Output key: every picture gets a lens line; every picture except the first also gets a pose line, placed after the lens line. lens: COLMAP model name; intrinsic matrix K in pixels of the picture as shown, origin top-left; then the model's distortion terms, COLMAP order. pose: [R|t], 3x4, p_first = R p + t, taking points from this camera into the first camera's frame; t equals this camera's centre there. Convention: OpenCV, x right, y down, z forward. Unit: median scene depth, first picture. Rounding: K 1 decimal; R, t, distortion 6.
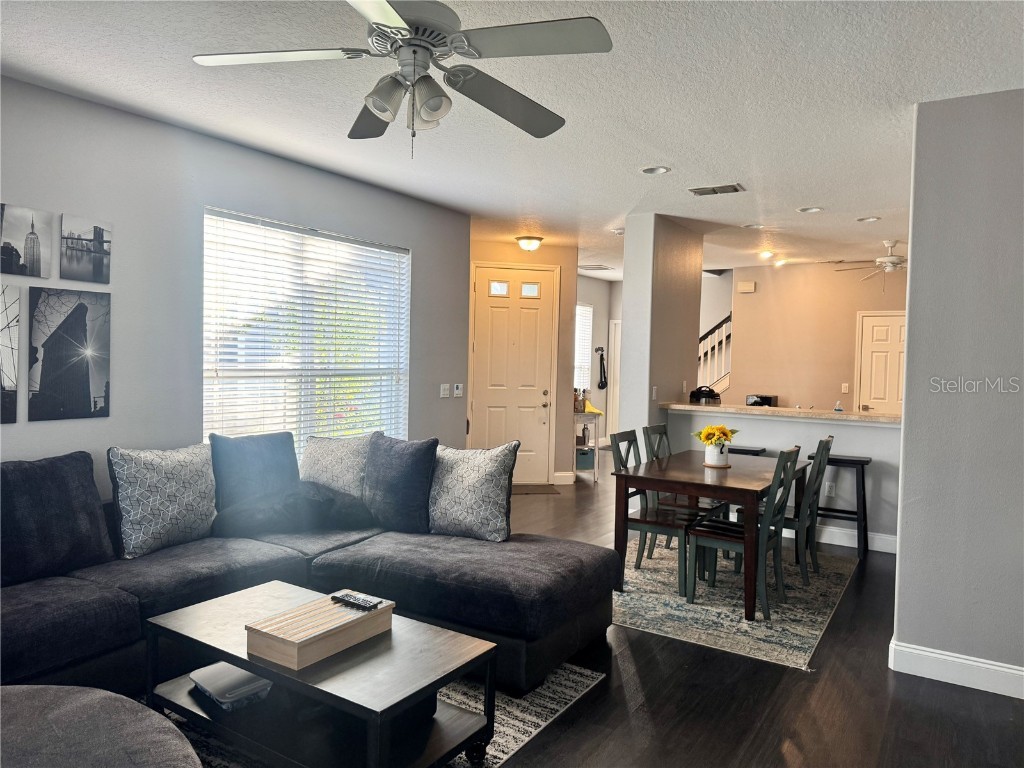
lens RADIAL K [[733.4, 0, 518.5], [0, 733.4, 374.0], [0, 0, 1]] dist [0.047818, -0.049767]
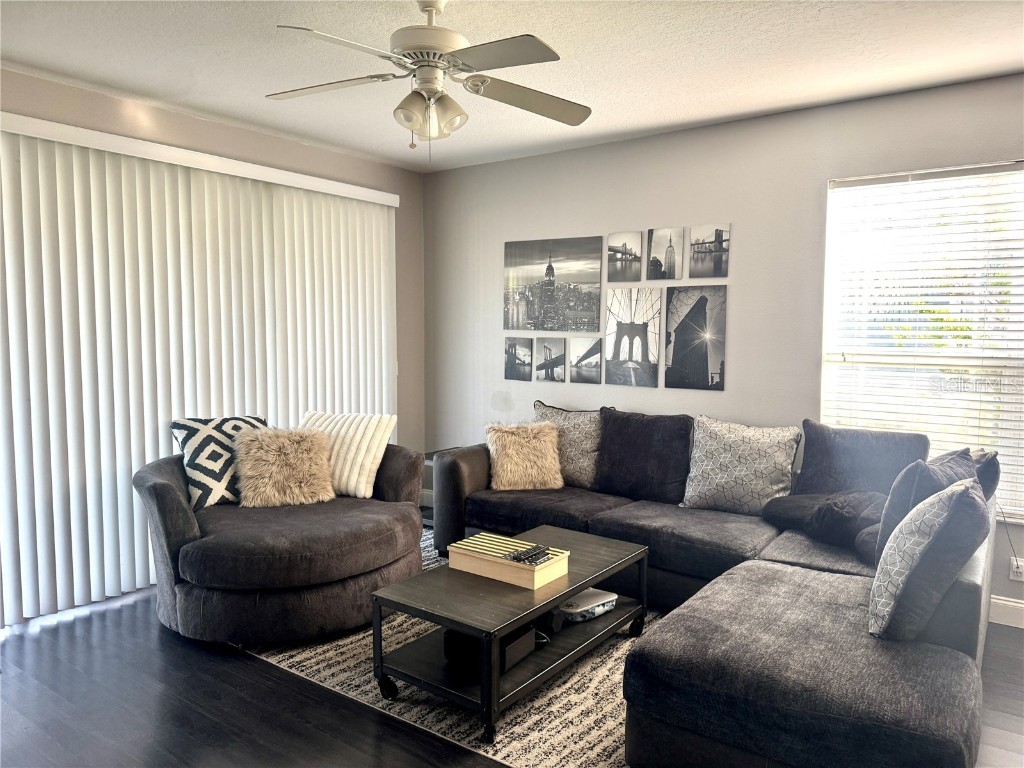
lens RADIAL K [[733.4, 0, 508.1], [0, 733.4, 383.2], [0, 0, 1]] dist [0.047818, -0.049767]
pose [[-0.078837, 0.050236, -0.995621, 0.659092], [-0.028113, 0.998220, 0.052594, -0.006224], [0.996491, 0.032137, -0.077284, 0.783049]]
